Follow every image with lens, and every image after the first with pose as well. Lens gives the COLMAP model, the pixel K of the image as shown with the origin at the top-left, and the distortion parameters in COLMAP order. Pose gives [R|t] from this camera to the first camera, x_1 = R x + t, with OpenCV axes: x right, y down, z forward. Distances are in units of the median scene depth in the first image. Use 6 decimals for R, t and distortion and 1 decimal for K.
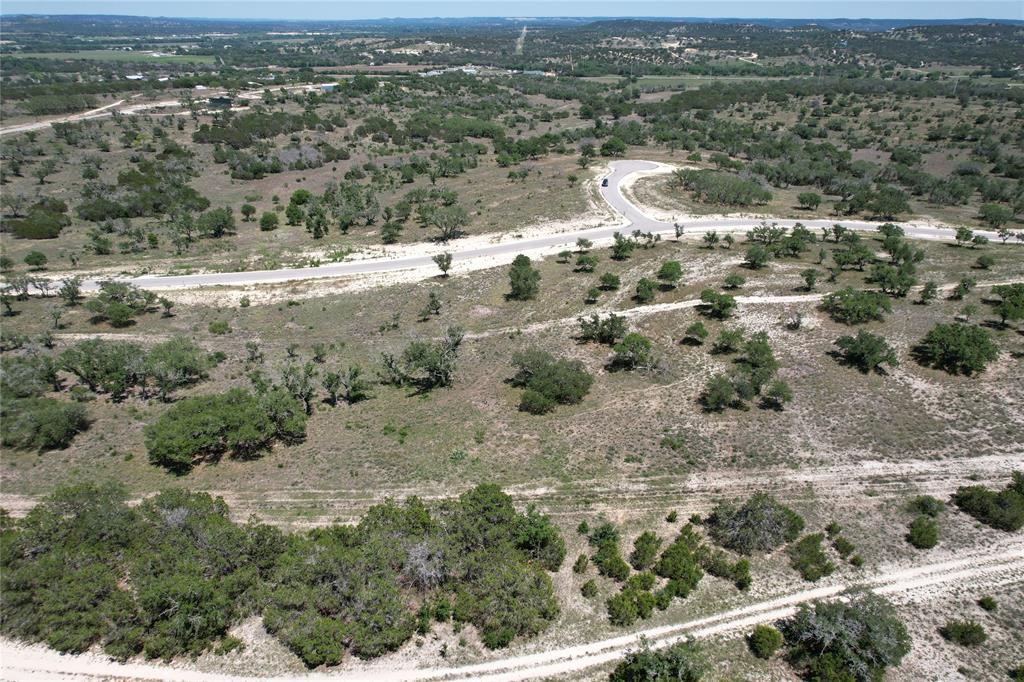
lens RADIAL K [[650.5, 0, 511.1], [0, 650.5, 349.3], [0, 0, 1]] dist [-0.080708, 0.073885]
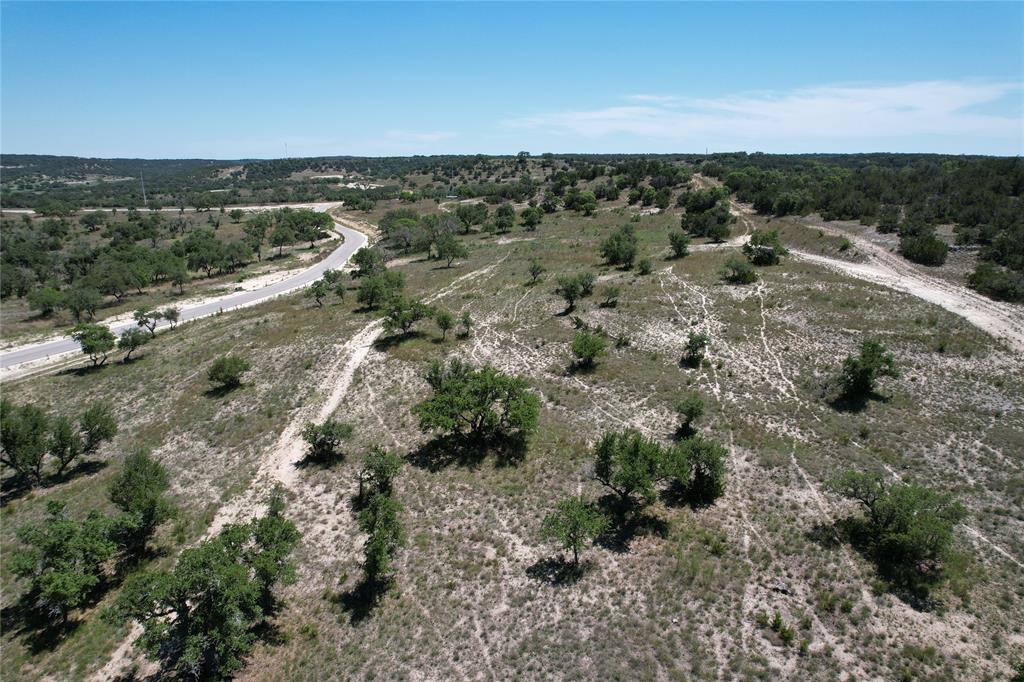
lens RADIAL K [[650.5, 0, 509.5], [0, 650.5, 357.8], [0, 0, 1]] dist [-0.080708, 0.073885]
pose [[0.139751, -0.294077, 0.945510, 0.154091], [0.457467, 0.866039, 0.201743, -0.057063], [-0.878176, 0.404345, 0.255560, 0.290759]]
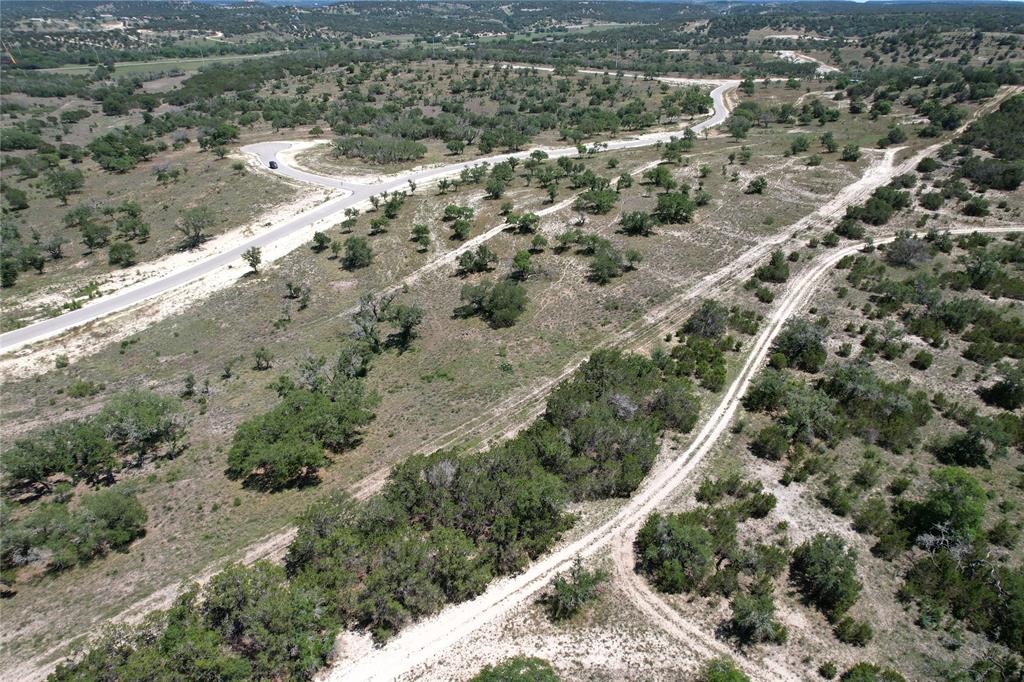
lens RADIAL K [[650.5, 0, 508.4], [0, 650.5, 348.2], [0, 0, 1]] dist [-0.080708, 0.073885]
pose [[0.724122, -0.334038, 0.603378, -0.180449], [0.317145, 0.938169, 0.138774, -0.008064], [-0.612427, 0.090869, 0.785287, 0.011130]]
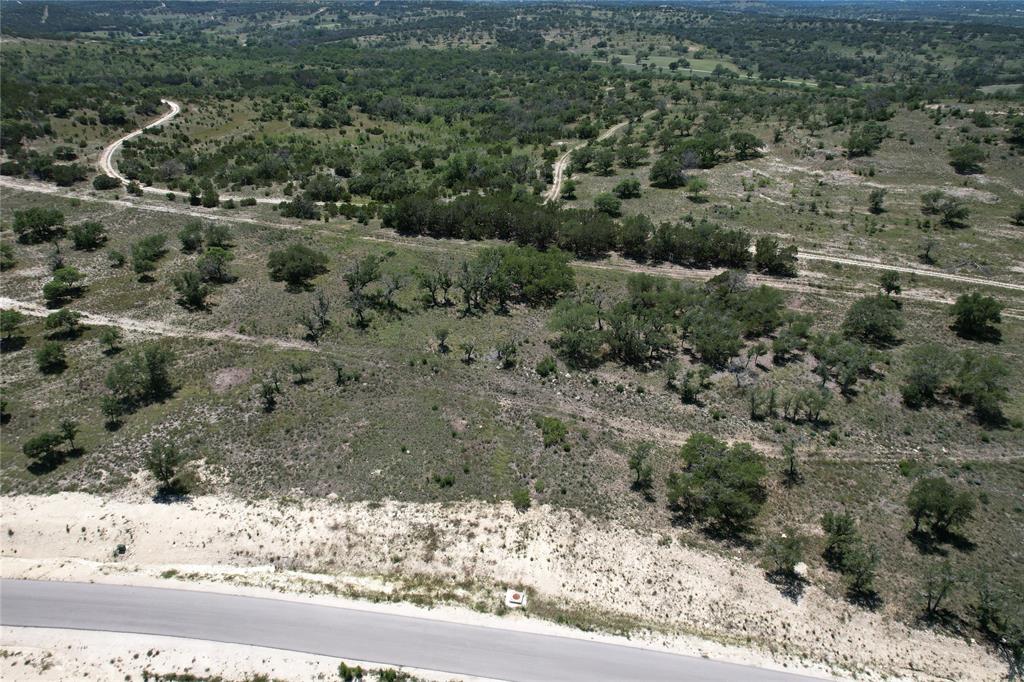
lens RADIAL K [[650.5, 0, 512.6], [0, 650.5, 345.1], [0, 0, 1]] dist [-0.080708, 0.073885]
pose [[-0.941344, -0.168948, 0.292111, -0.205484], [0.150039, 0.565820, 0.810763, -0.229743], [-0.302259, 0.807034, -0.507282, 0.441172]]
